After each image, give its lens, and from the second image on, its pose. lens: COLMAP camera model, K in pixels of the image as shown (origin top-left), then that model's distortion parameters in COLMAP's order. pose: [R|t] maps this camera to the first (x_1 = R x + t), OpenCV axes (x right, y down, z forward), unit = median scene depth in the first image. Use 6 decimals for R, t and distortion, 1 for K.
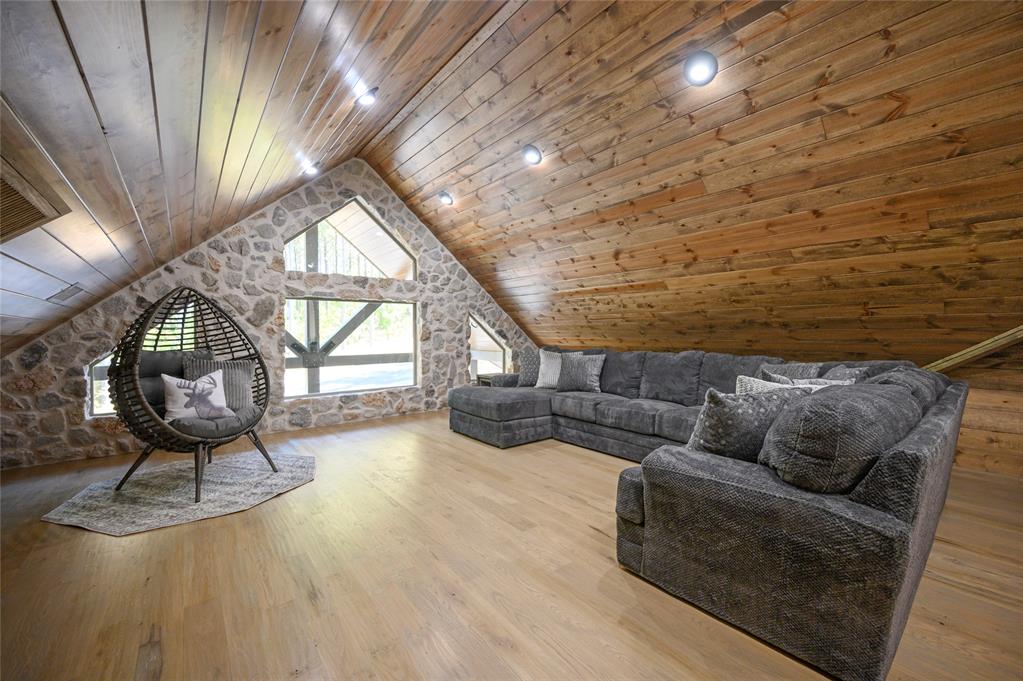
lens RADIAL K [[407.5, 0, 513.7], [0, 407.5, 334.8], [0, 0, 1]] dist [-0.002822, 0.001008]
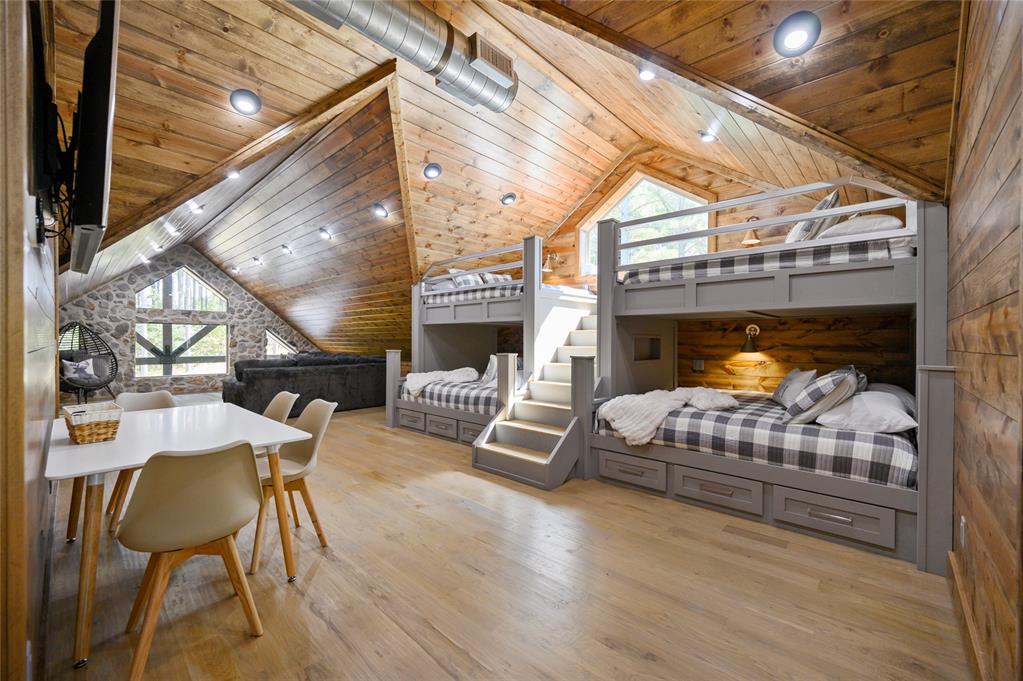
lens RADIAL K [[407.5, 0, 509.7], [0, 407.5, 342.9], [0, 0, 1]] dist [-0.002822, 0.001008]
pose [[0.989787, -0.001601, 0.142546, 0.766492], [0.003878, 0.999869, -0.015699, 0.031128], [-0.142502, 0.016091, 0.989664, -0.955352]]
